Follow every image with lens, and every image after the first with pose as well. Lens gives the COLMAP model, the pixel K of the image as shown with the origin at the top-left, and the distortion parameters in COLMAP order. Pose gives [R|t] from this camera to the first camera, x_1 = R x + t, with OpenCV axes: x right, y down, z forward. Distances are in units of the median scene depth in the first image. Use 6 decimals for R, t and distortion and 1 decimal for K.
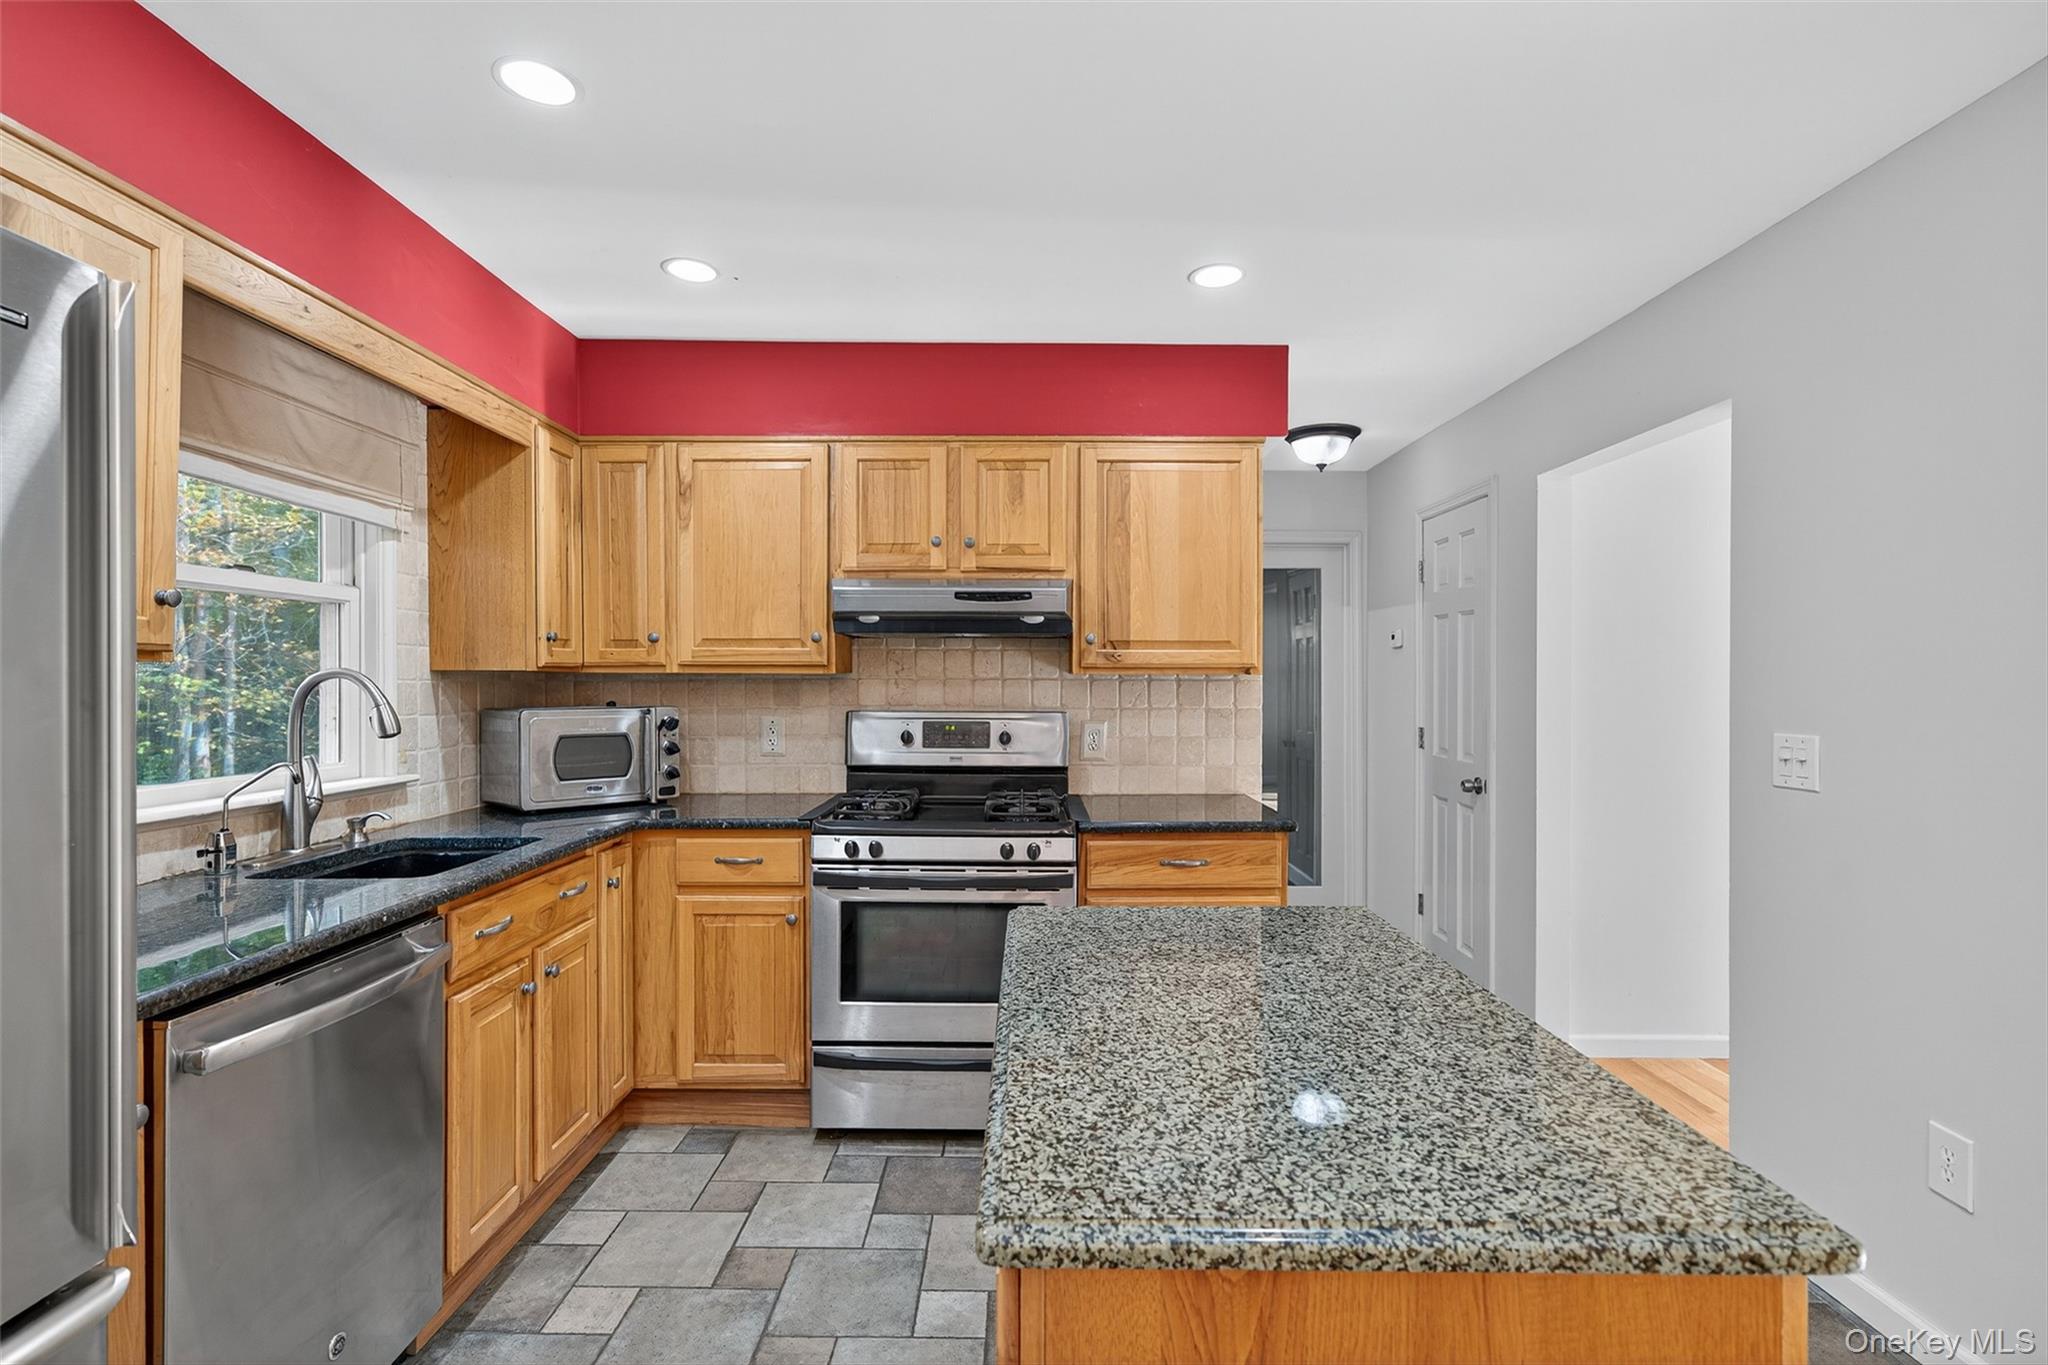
lens RADIAL K [[979.3, 0, 1024.3], [0, 979.3, 683.0], [0, 0, 1]] dist [-0.002153, 0.001566]
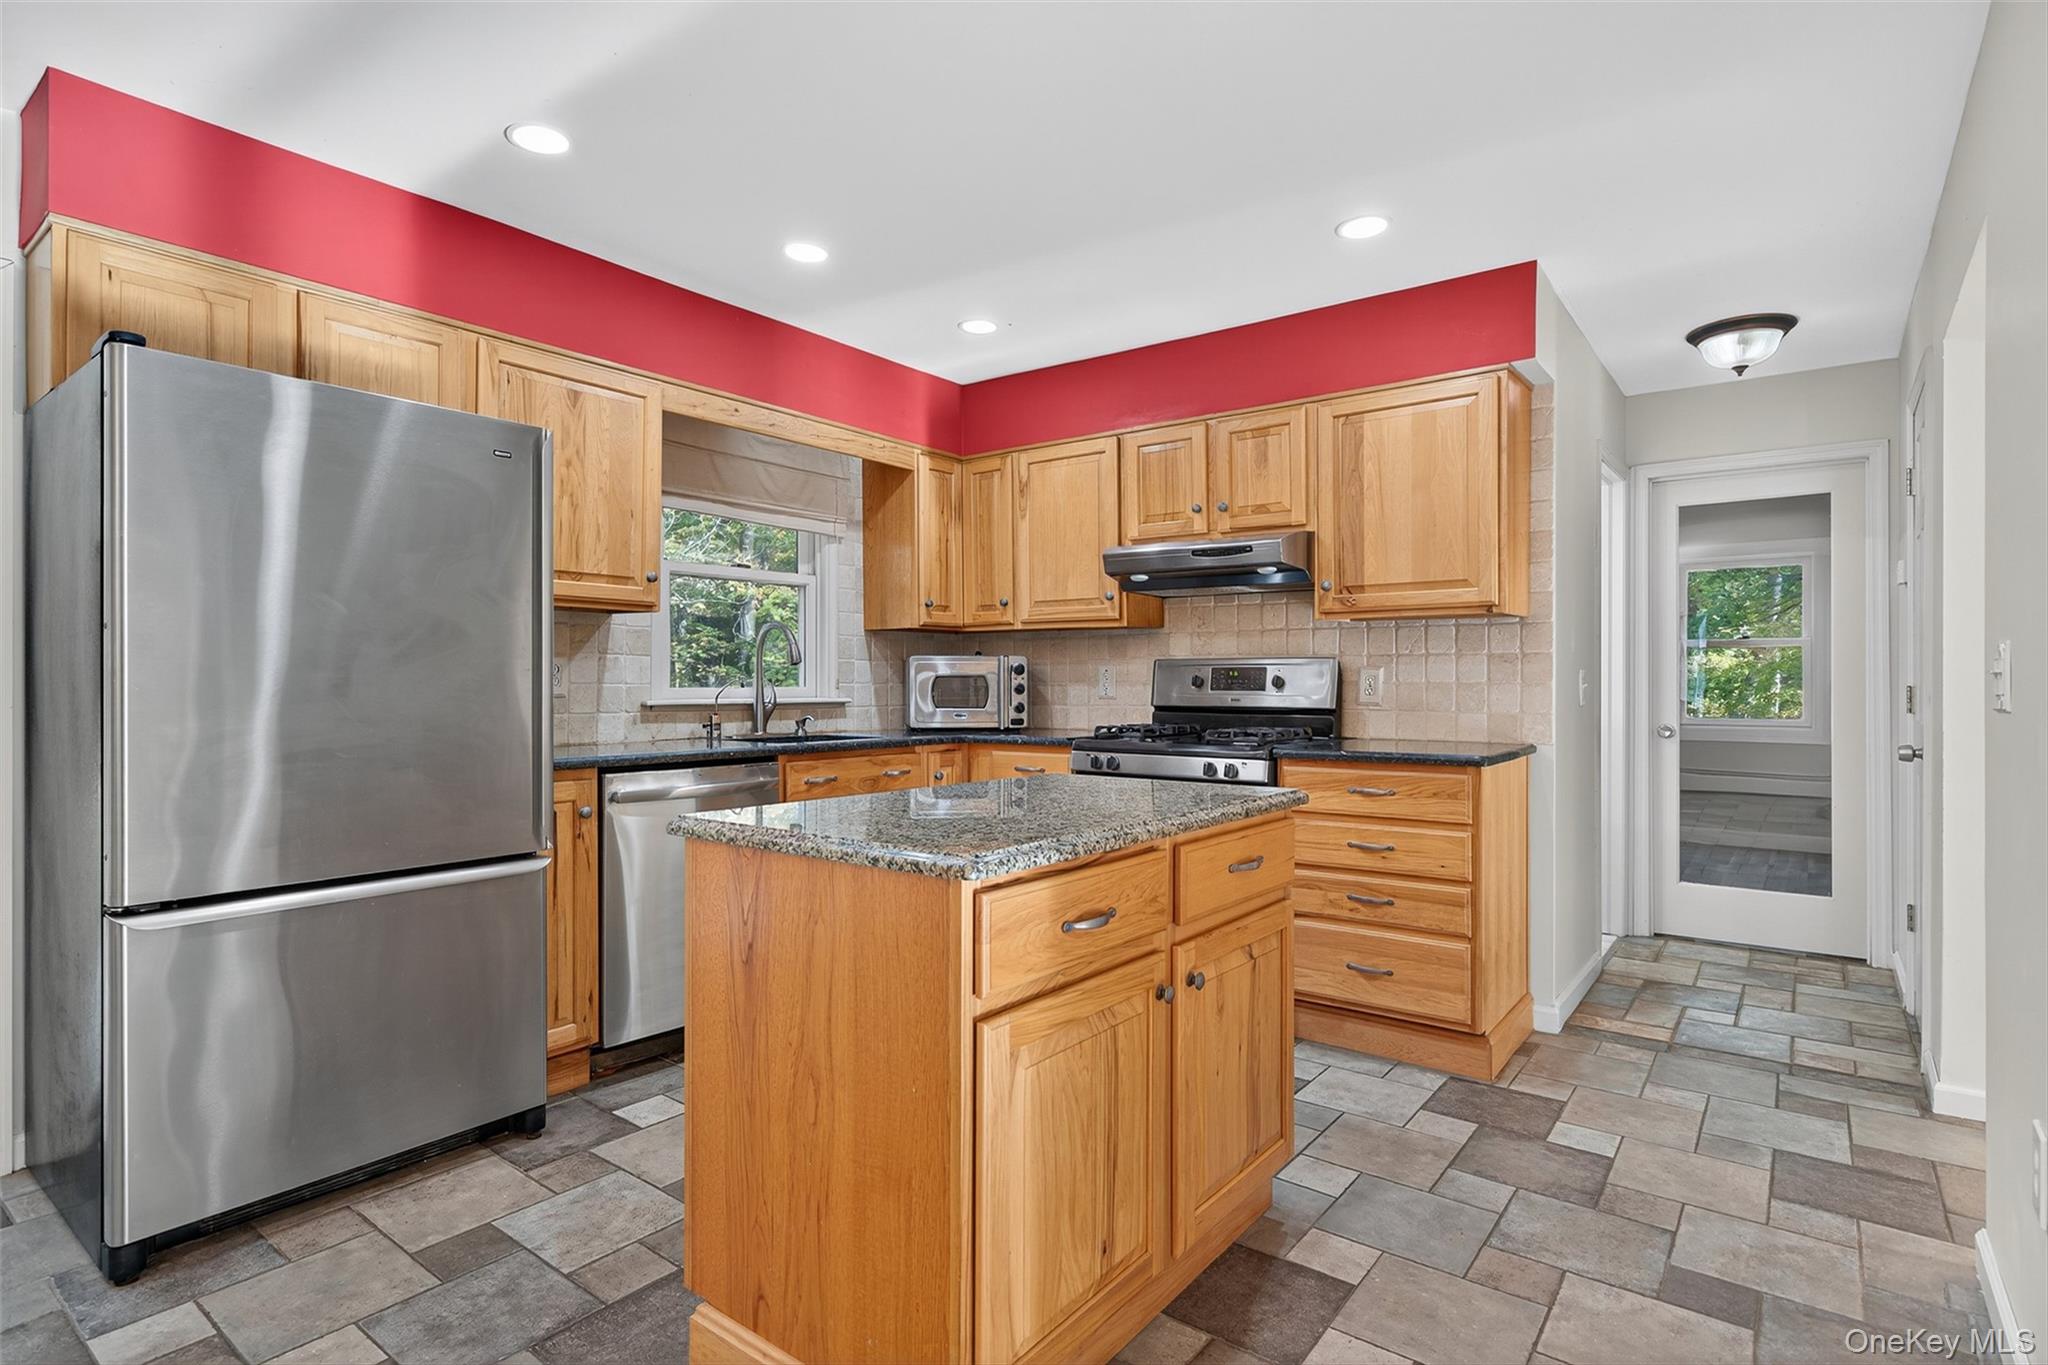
lens RADIAL K [[1045.4, 0, 1029.5], [0, 1045.4, 681.3], [0, 0, 1]] dist [0.014009, 0.000162]
pose [[0.799280, -0.000562, -0.600958, 0.494497], [-0.000782, 0.999998, -0.001975, 0.061955], [0.600958, 0.002048, 0.799278, -0.103010]]
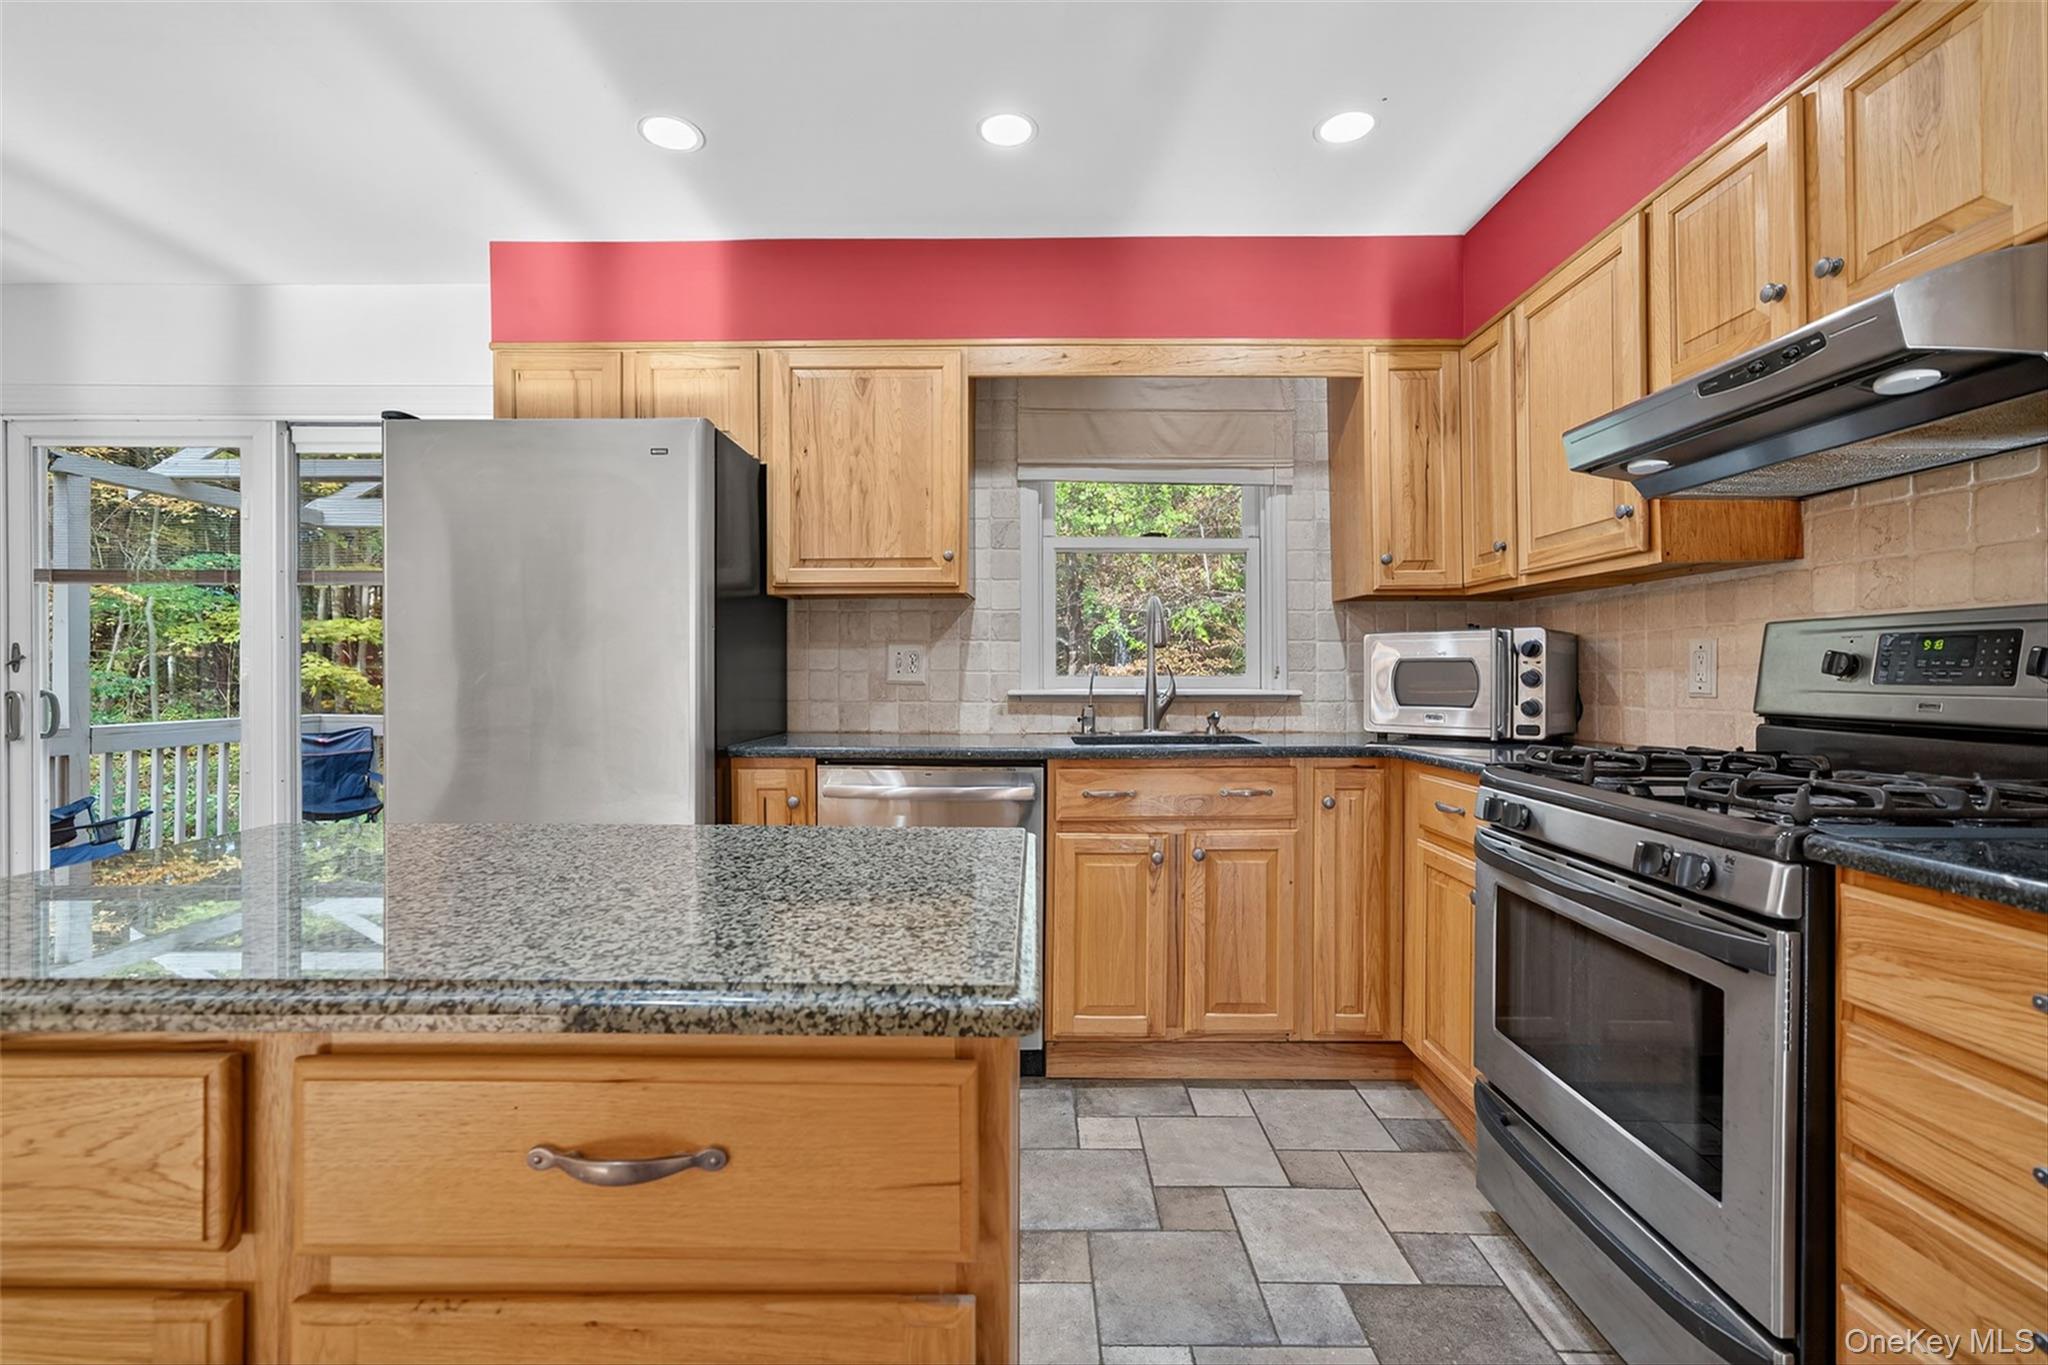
lens RADIAL K [[915.9, 0, 1033.8], [0, 915.9, 676.0], [0, 0, 1]] dist [-0.008438, 0.001523]
pose [[0.002180, 0.000881, -0.999997, 0.413795], [0.000061, 1.000000, 0.000881, 0.065898], [0.999998, -0.000062, 0.002180, 0.595313]]
